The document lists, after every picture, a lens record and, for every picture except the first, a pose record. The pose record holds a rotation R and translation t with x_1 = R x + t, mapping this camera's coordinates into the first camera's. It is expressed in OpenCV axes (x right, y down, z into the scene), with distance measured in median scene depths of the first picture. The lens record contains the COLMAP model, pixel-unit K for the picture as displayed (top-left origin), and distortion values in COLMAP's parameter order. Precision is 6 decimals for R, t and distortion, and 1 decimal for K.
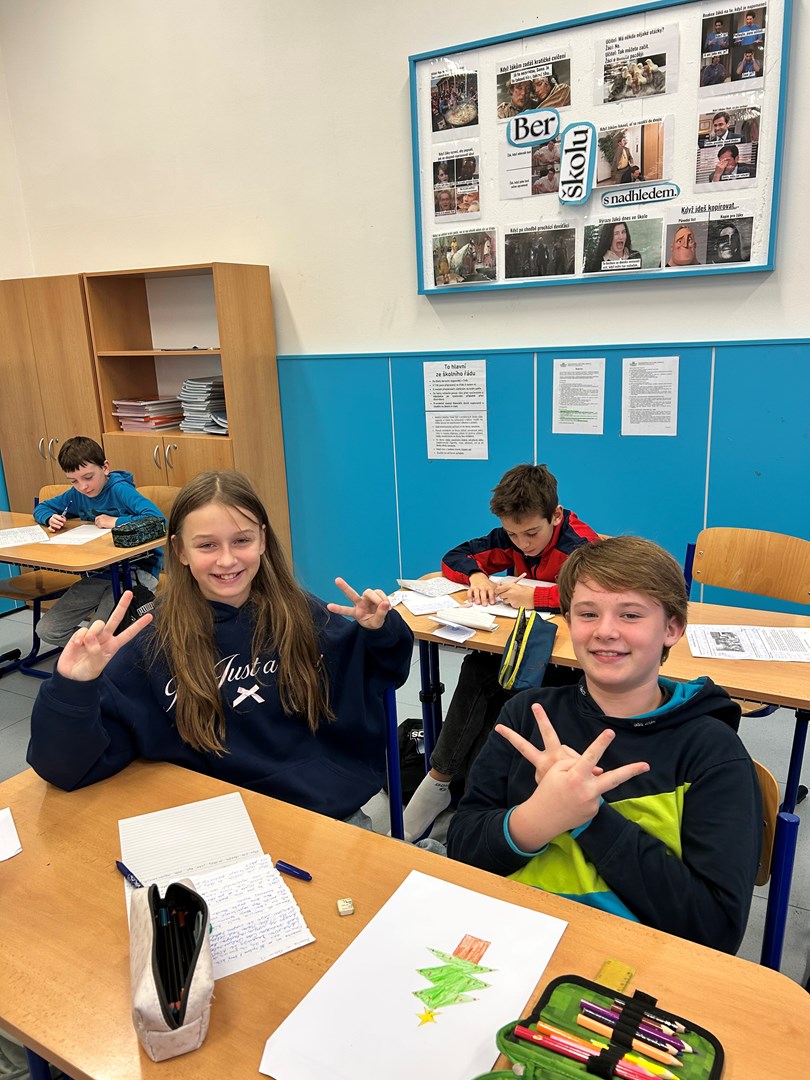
lens RADIAL K [[833.0, 0, 405.0], [0, 833.0, 540.0], [0, 0, 1]] dist [0.072046, -0.076477]
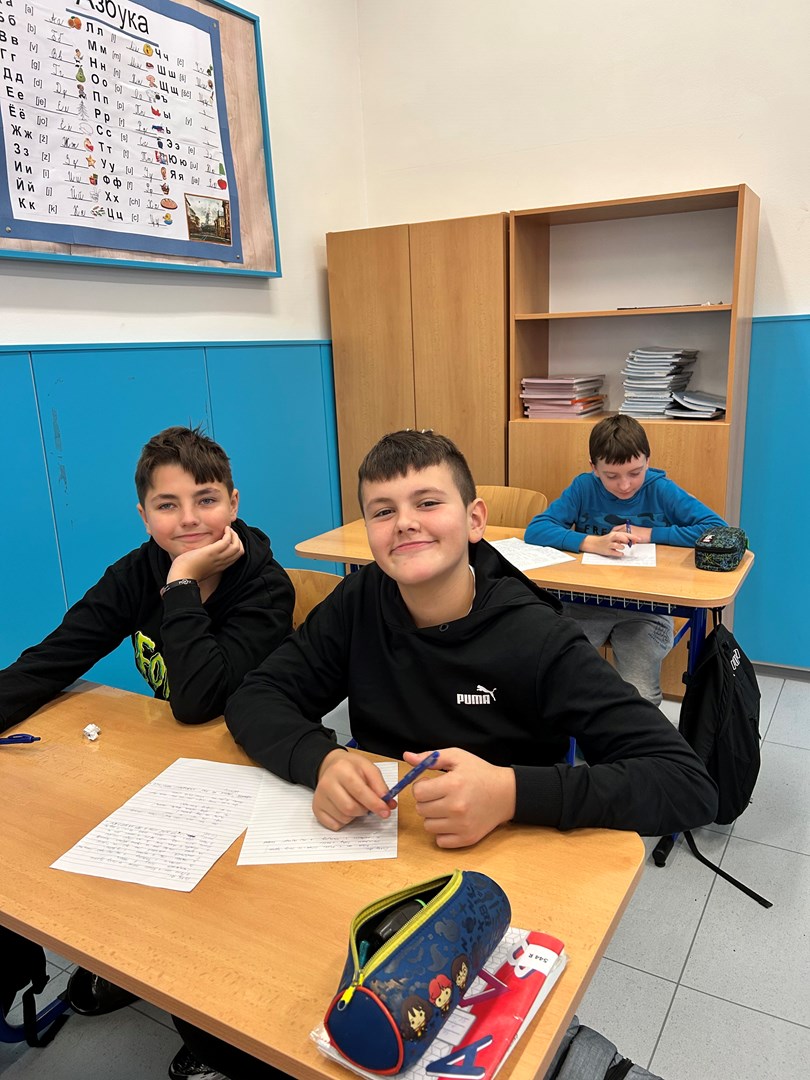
lens RADIAL K [[833.0, 0, 405.0], [0, 833.0, 540.0], [0, 0, 1]] dist [0.072046, -0.076477]
pose [[0.999961, 0.003969, -0.007897, -0.462916], [-0.004064, 0.999918, -0.012144, -0.005961], [0.007848, 0.012175, 0.999895, 0.229287]]
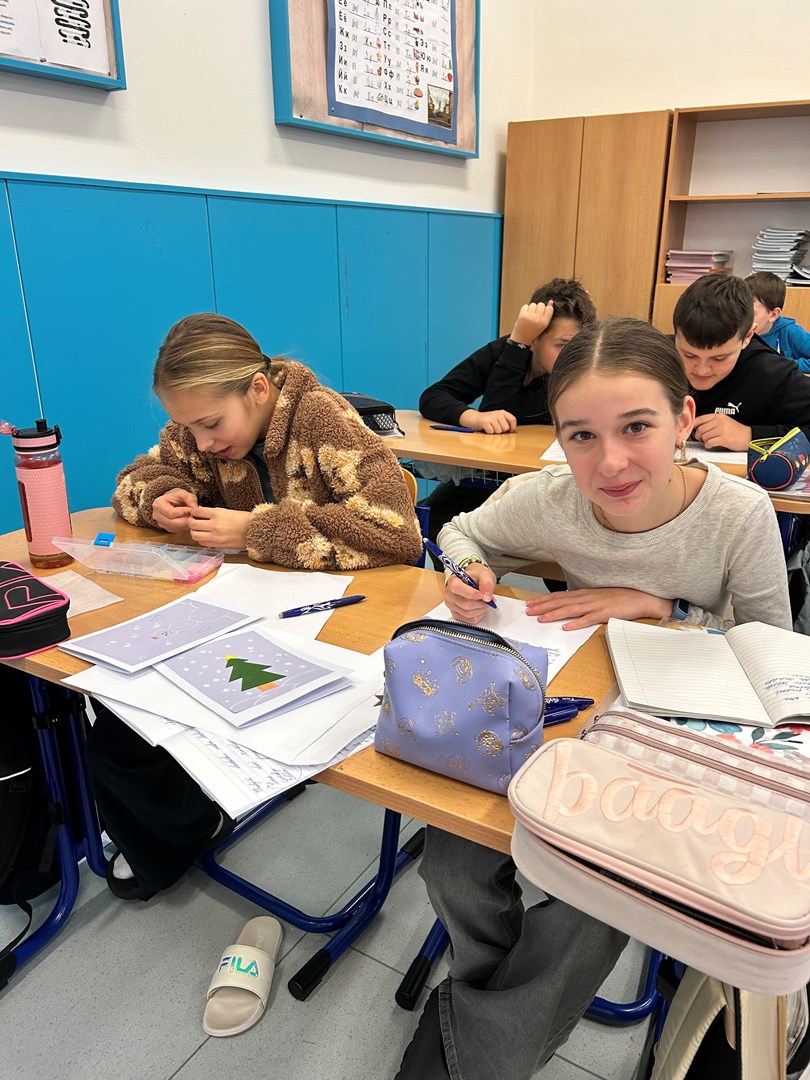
lens RADIAL K [[832.3, 0, 405.0], [0, 832.3, 540.0], [0, 0, 1]] dist [0.039283, -0.007845]
pose [[0.998394, 0.053237, -0.019390, -0.633070], [-0.051229, 0.994400, 0.092433, 0.096038], [0.024203, -0.091291, 0.995530, -0.004352]]
